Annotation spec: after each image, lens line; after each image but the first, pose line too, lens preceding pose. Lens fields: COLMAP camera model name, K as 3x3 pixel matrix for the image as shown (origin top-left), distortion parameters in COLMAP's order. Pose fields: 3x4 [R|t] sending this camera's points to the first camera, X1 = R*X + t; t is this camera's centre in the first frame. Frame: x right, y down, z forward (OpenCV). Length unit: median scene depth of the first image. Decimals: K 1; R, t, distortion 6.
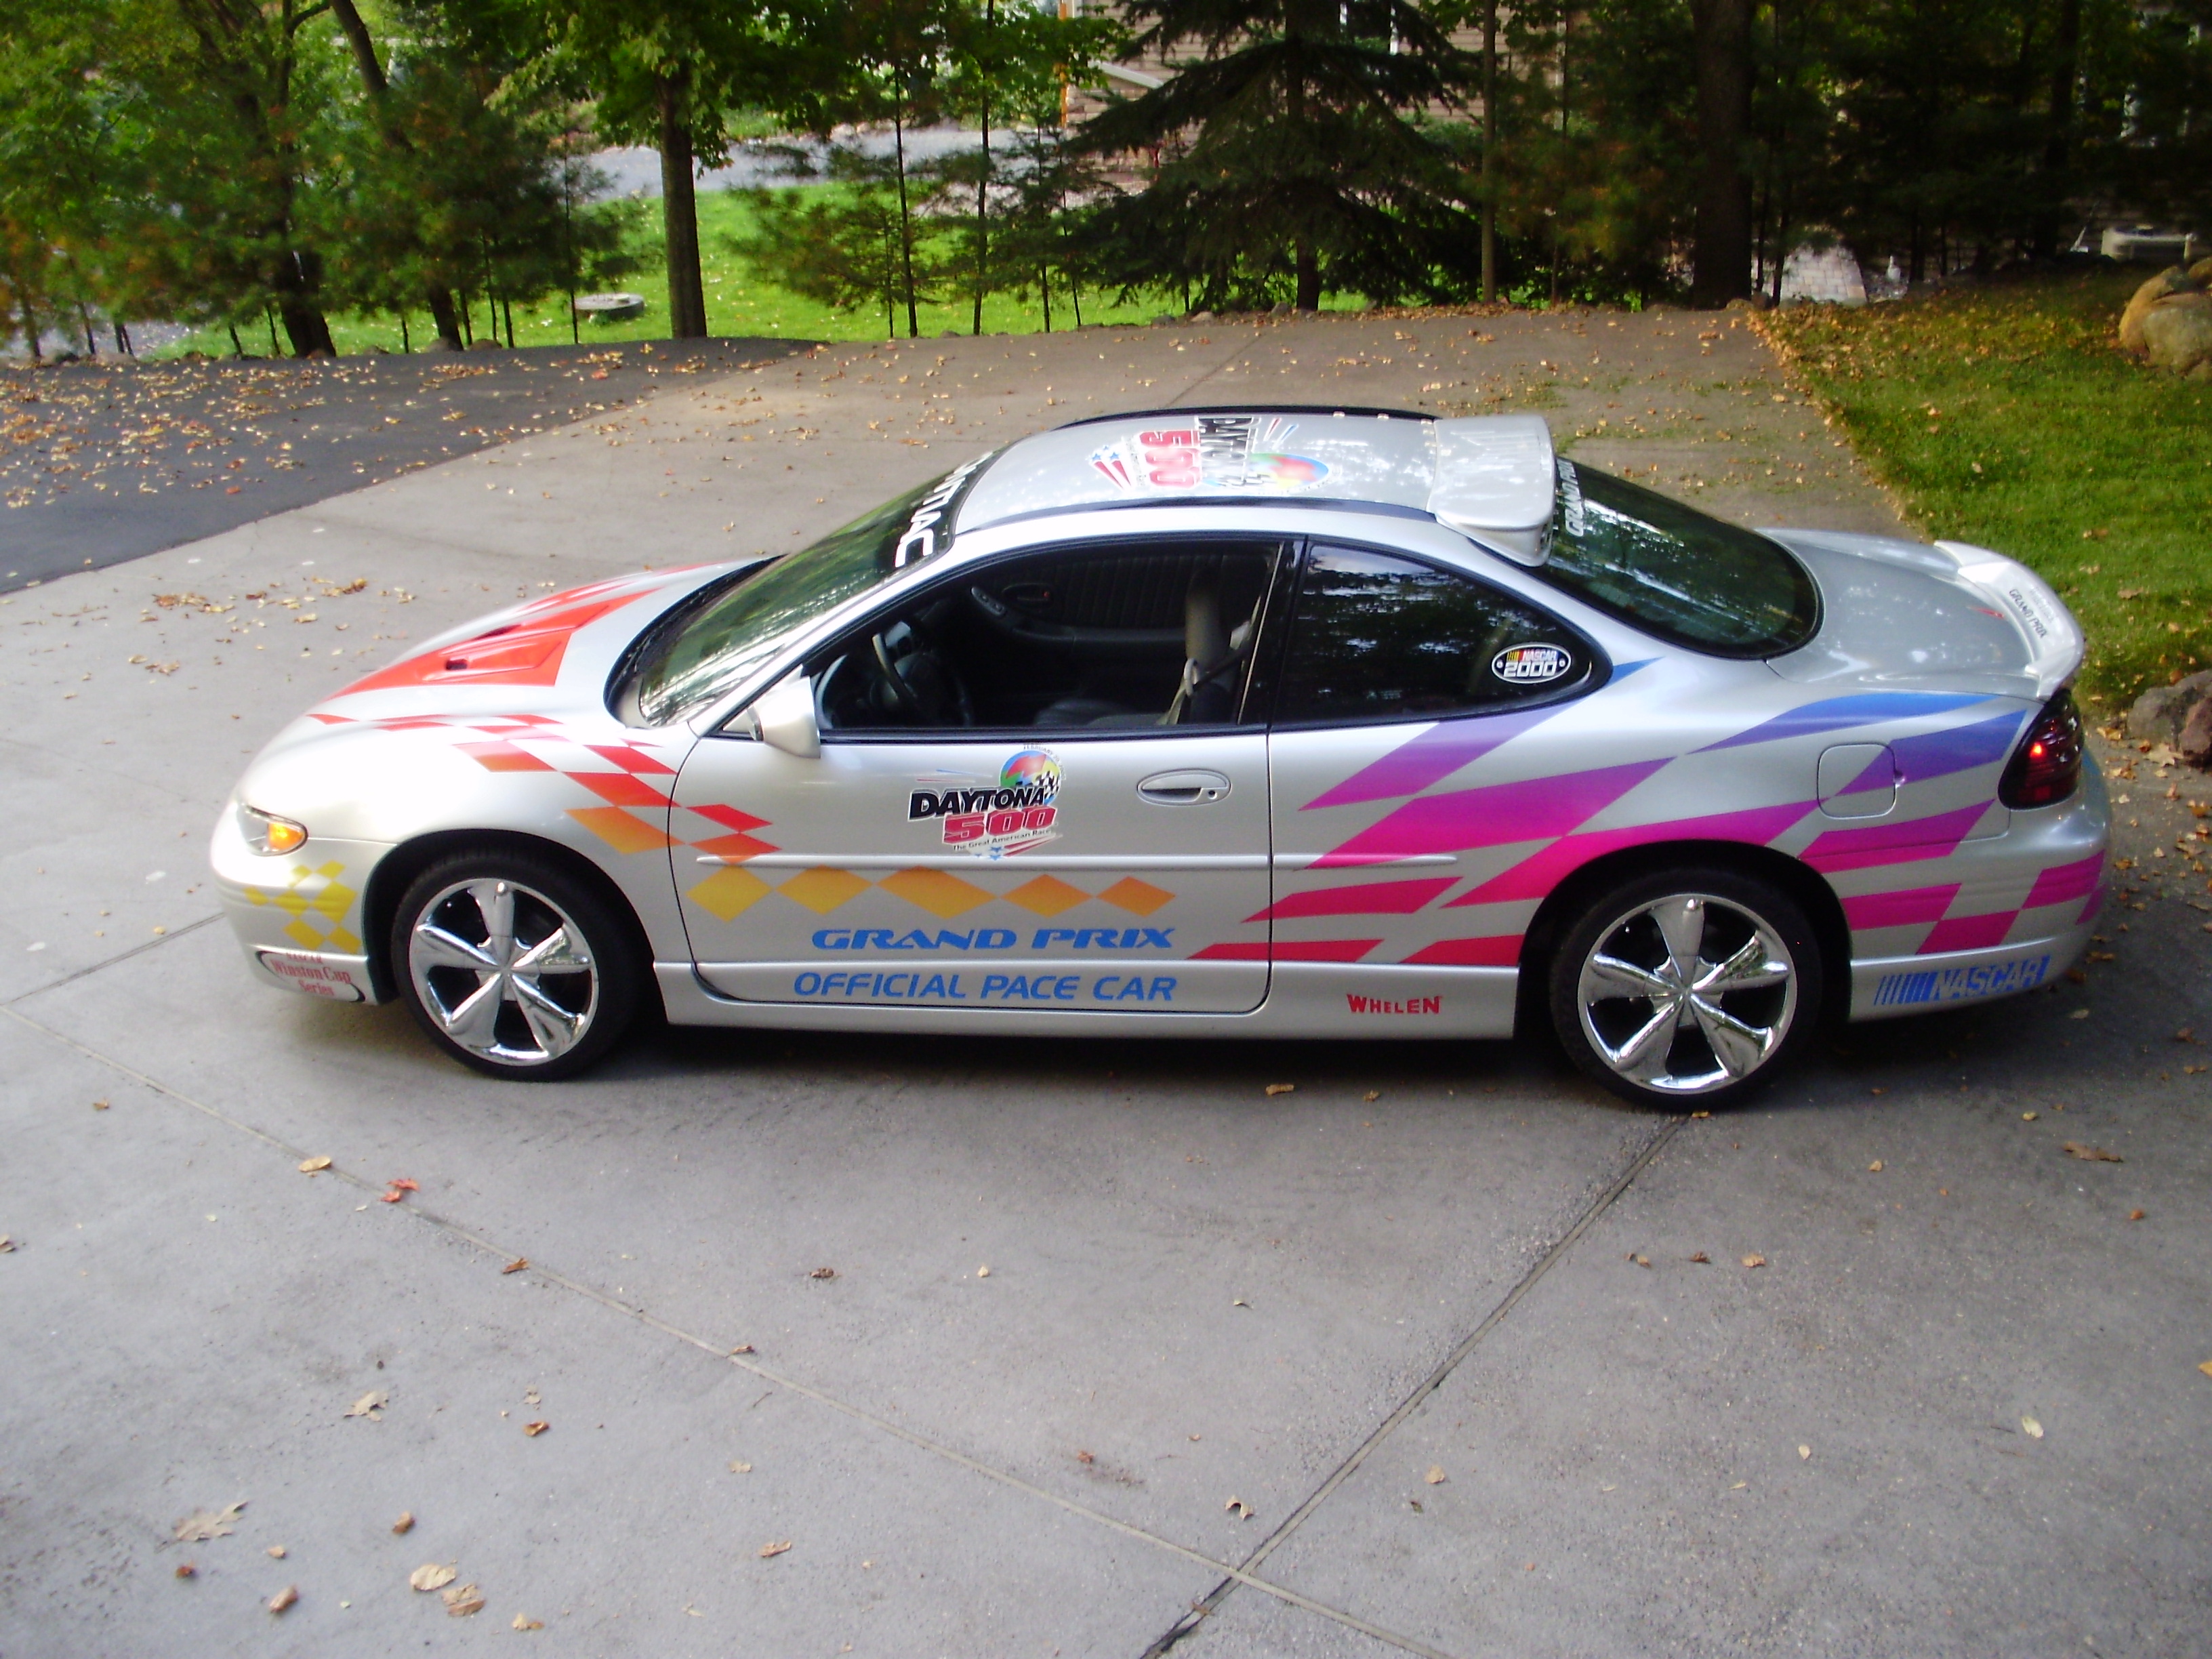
lens RADIAL K [[2401.5, 0, 1143.0], [0, 2401.5, 767.7], [0, 0, 1]] dist [-0.311247, 0.382978]
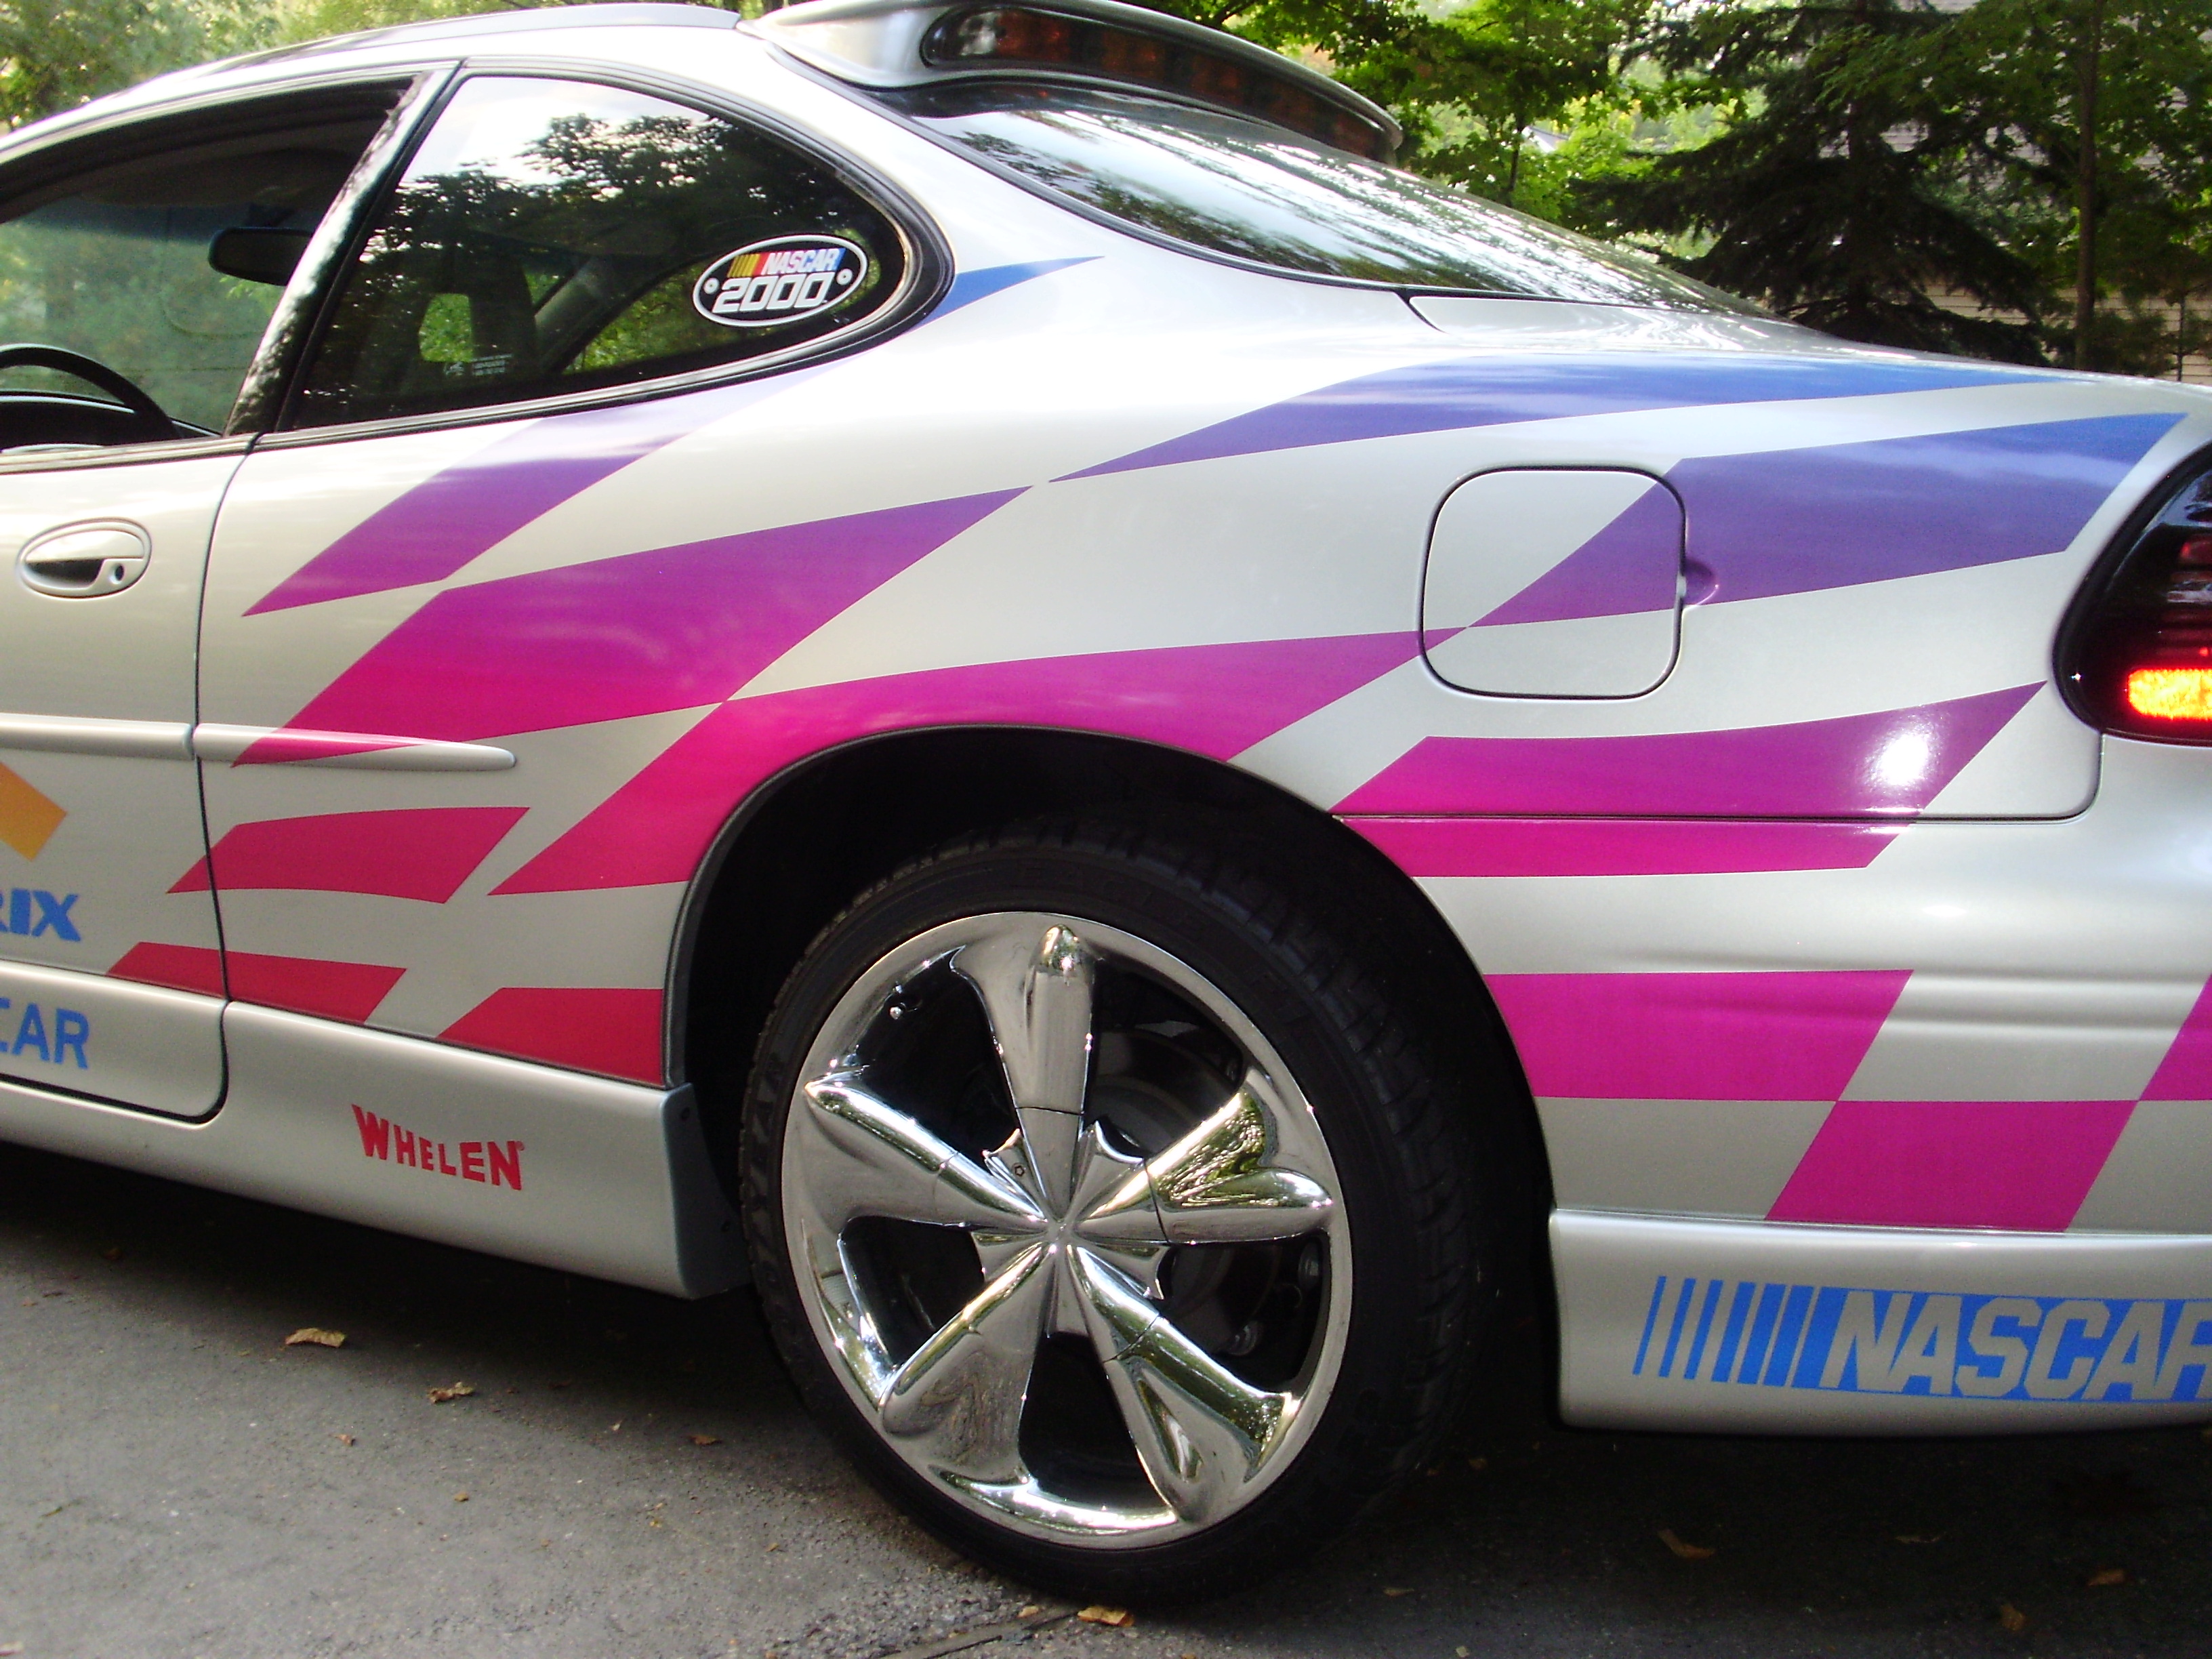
lens RADIAL K [[2401.5, 0, 1143.0], [0, 2401.5, 767.7], [0, 0, 1]] dist [-0.311247, 0.382978]
pose [[0.930621, 0.088926, -0.355015, 0.351962], [-0.164125, 0.968426, -0.187653, 0.092007], [0.327119, 0.232901, 0.915833, 0.673647]]
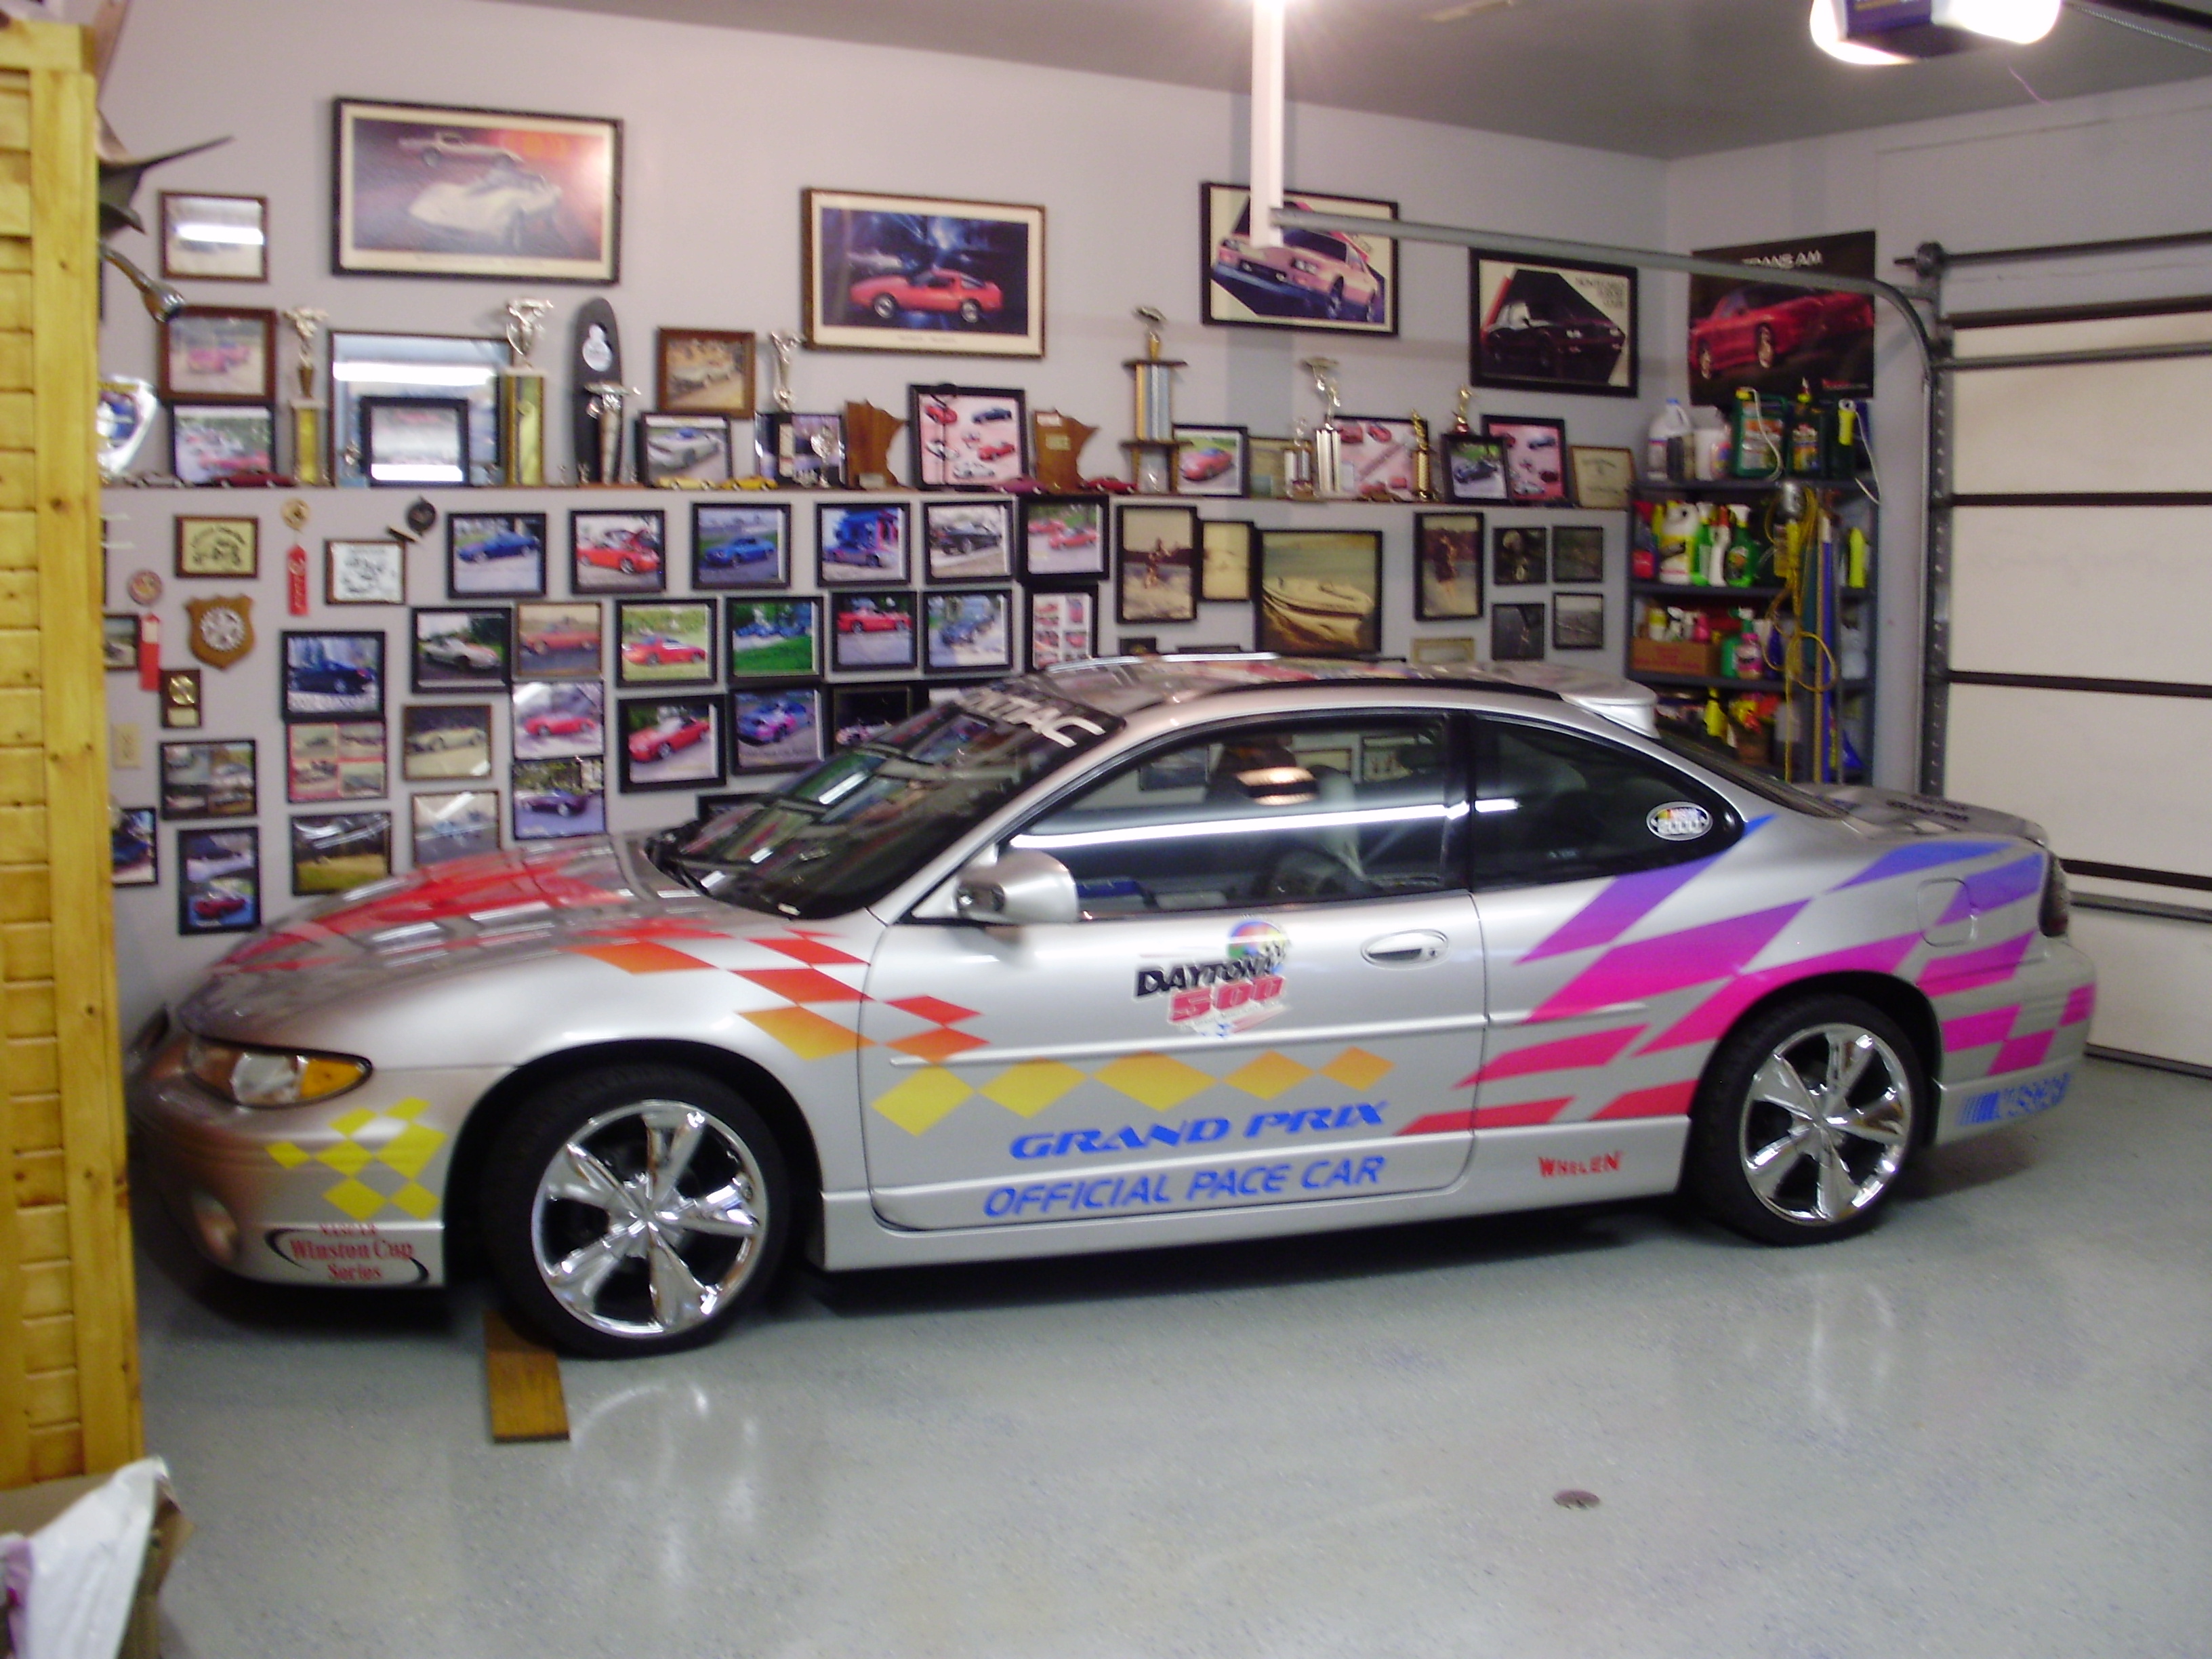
lens RADIAL K [[2401.5, 0, 1143.0], [0, 2401.5, 767.7], [0, 0, 1]] dist [-0.311247, 0.382978]
pose [[0.904458, 0.008759, 0.426474, -0.493361], [0.098822, 0.968287, -0.229467, 0.148620], [-0.414959, 0.249688, 0.874909, 0.164813]]
